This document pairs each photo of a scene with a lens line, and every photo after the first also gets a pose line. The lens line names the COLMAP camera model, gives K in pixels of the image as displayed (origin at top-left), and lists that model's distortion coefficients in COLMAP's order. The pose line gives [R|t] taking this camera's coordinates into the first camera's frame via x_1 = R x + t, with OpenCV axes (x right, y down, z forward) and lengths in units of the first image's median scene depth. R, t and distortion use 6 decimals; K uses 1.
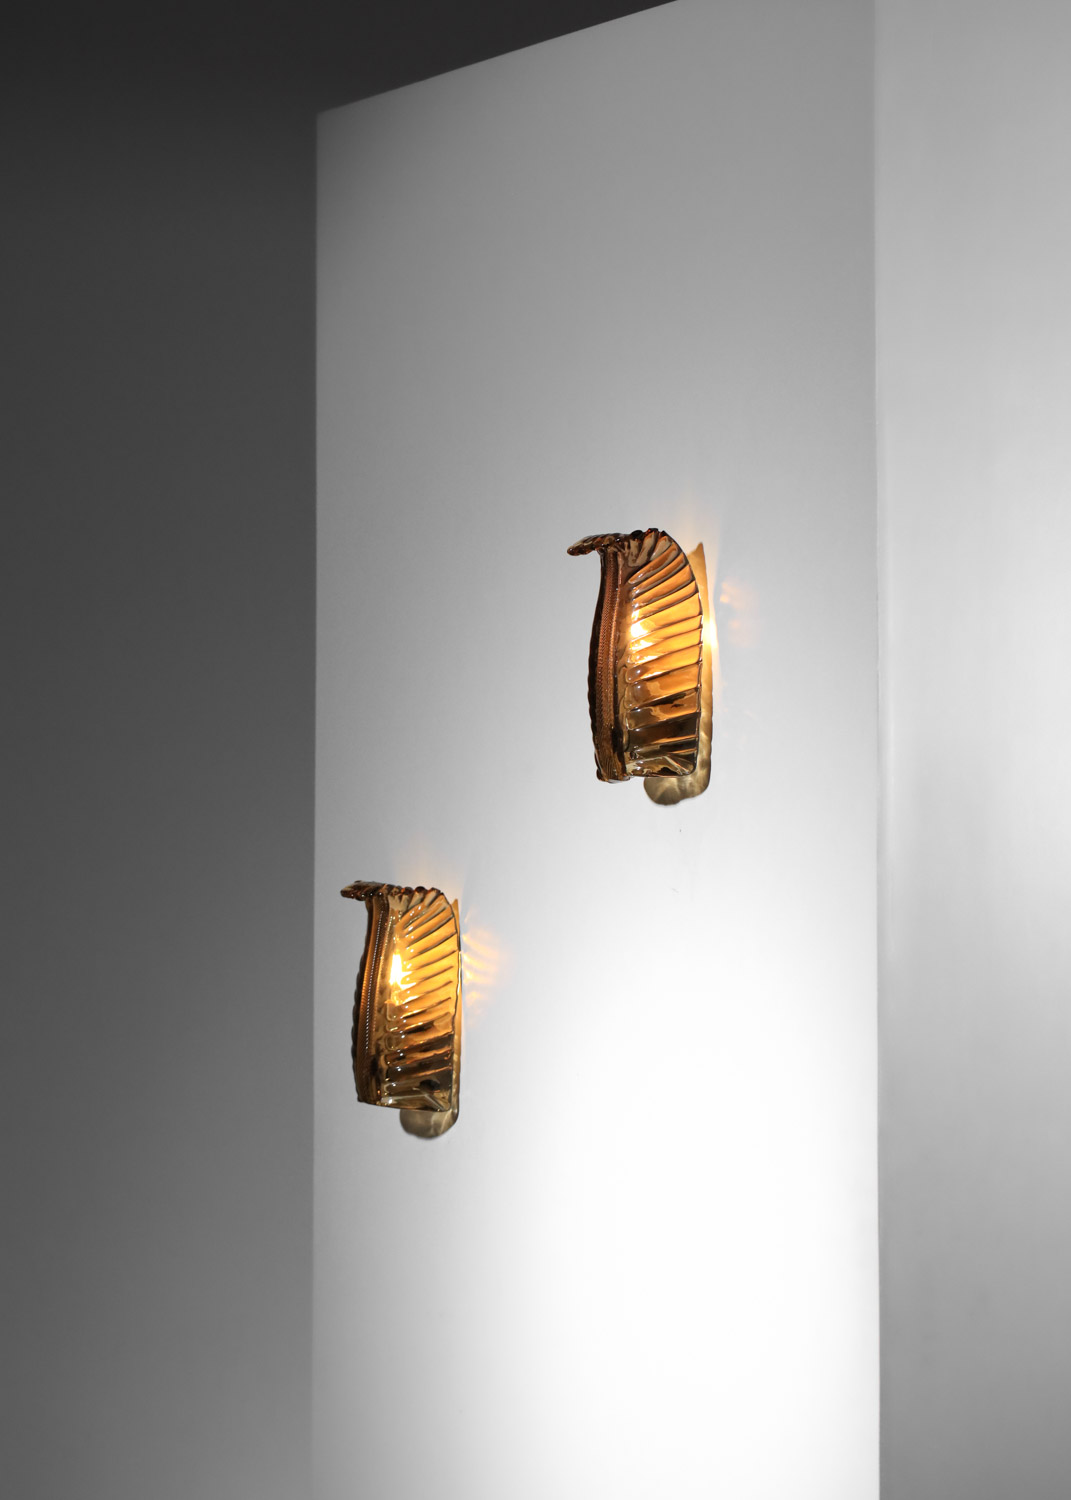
lens RADIAL K [[4821.3, 0, 535.5], [0, 4821.3, 750.0], [0, 0, 1]] dist [-0.087221, 0.818437]
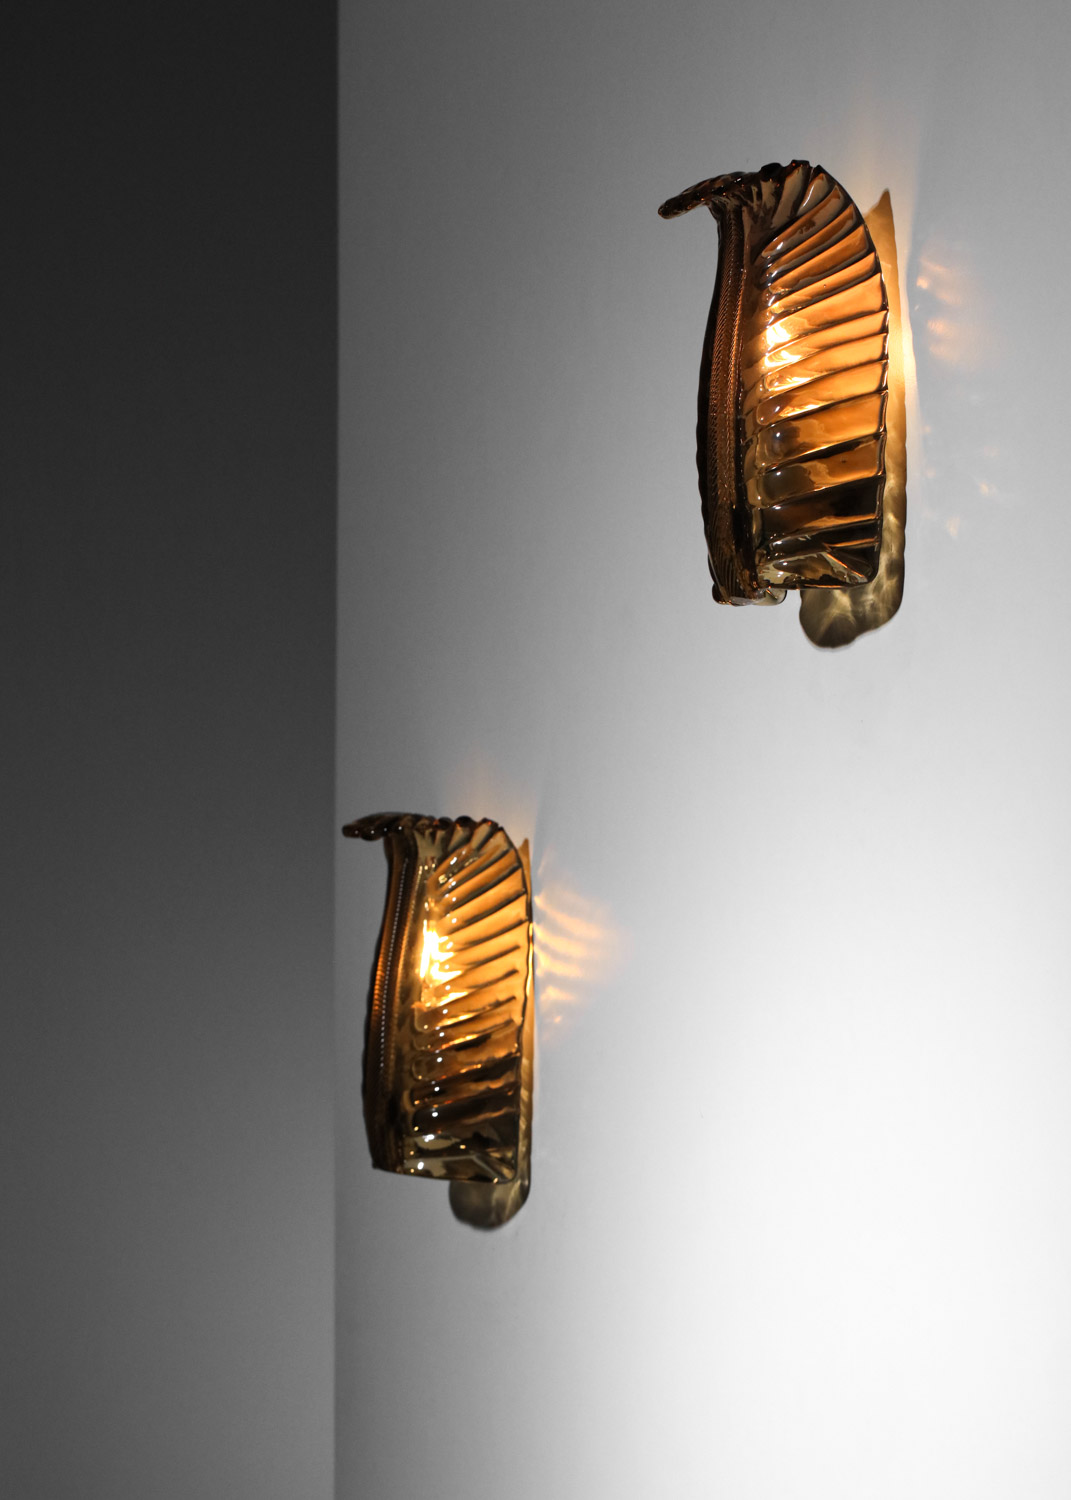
lens RADIAL K [[4821.3, 0, 535.5], [0, 4821.3, 750.0], [0, 0, 1]] dist [-0.087221, 0.818437]
pose [[0.995982, -0.006742, -0.089300, 0.043406], [0.003796, 0.999444, -0.033122, 0.043446], [0.089474, 0.032650, 0.995454, 0.417323]]
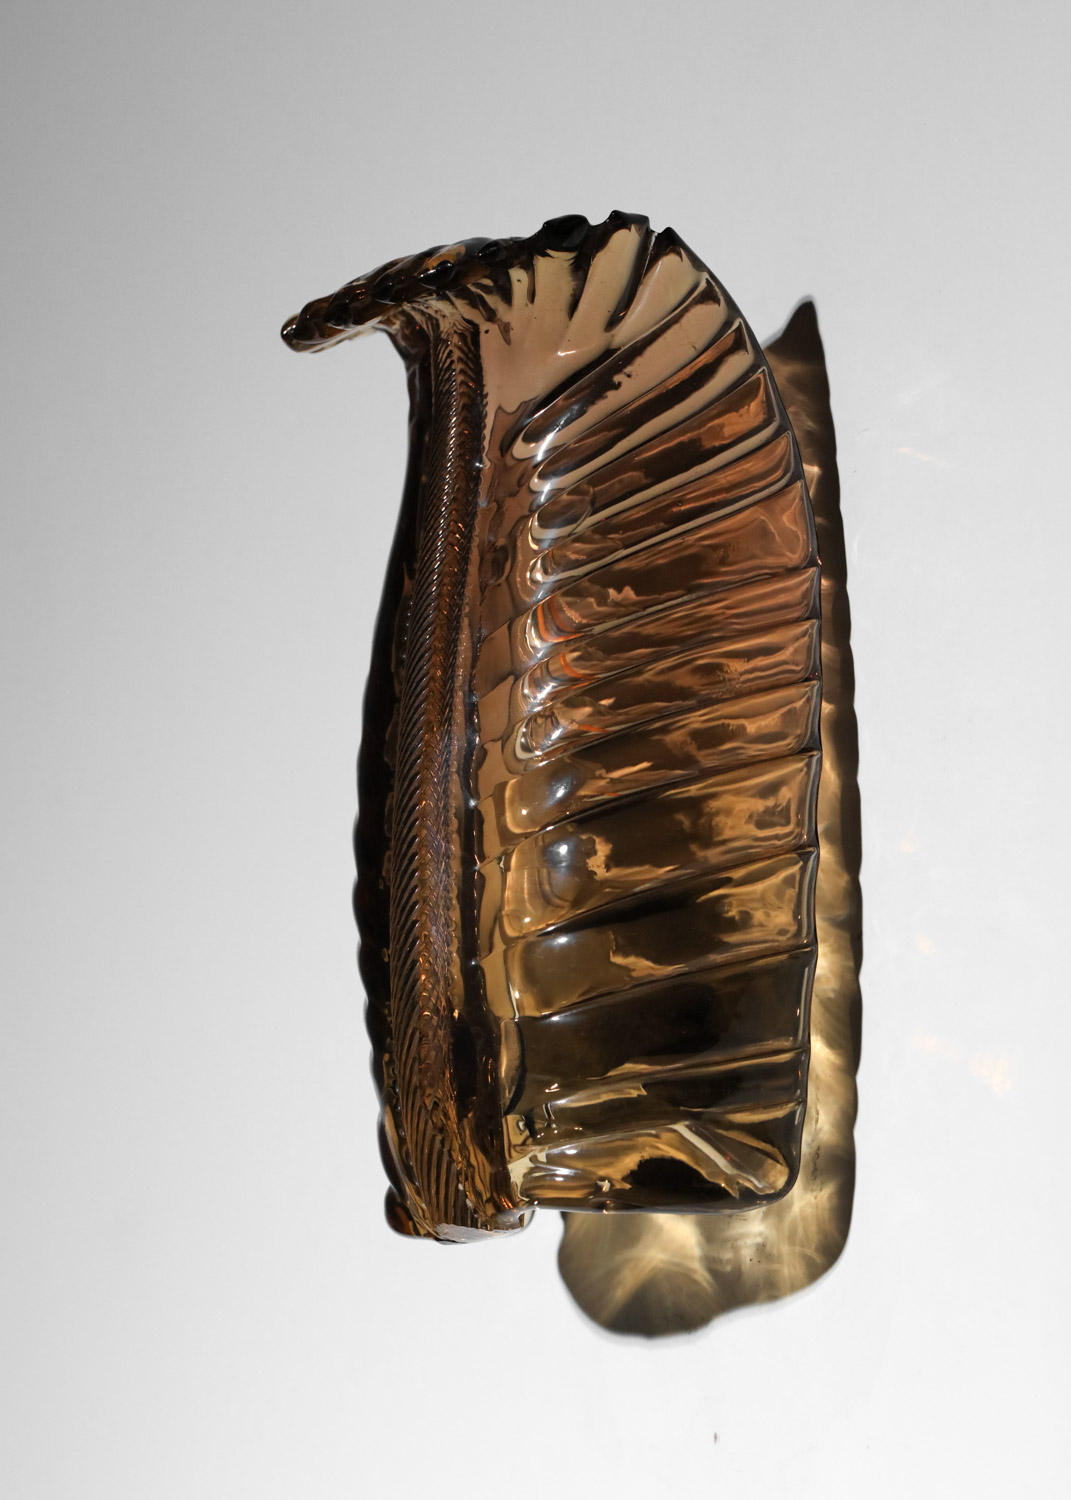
lens RADIAL K [[4821.3, 0, 535.5], [0, 4821.3, 750.0], [0, 0, 1]] dist [-0.087221, 0.818437]
pose [[0.997121, 0.015928, 0.074138, 0.001410], [-0.005625, 0.990535, -0.137148, 0.015768], [-0.075621, 0.136336, 0.987772, 0.747431]]
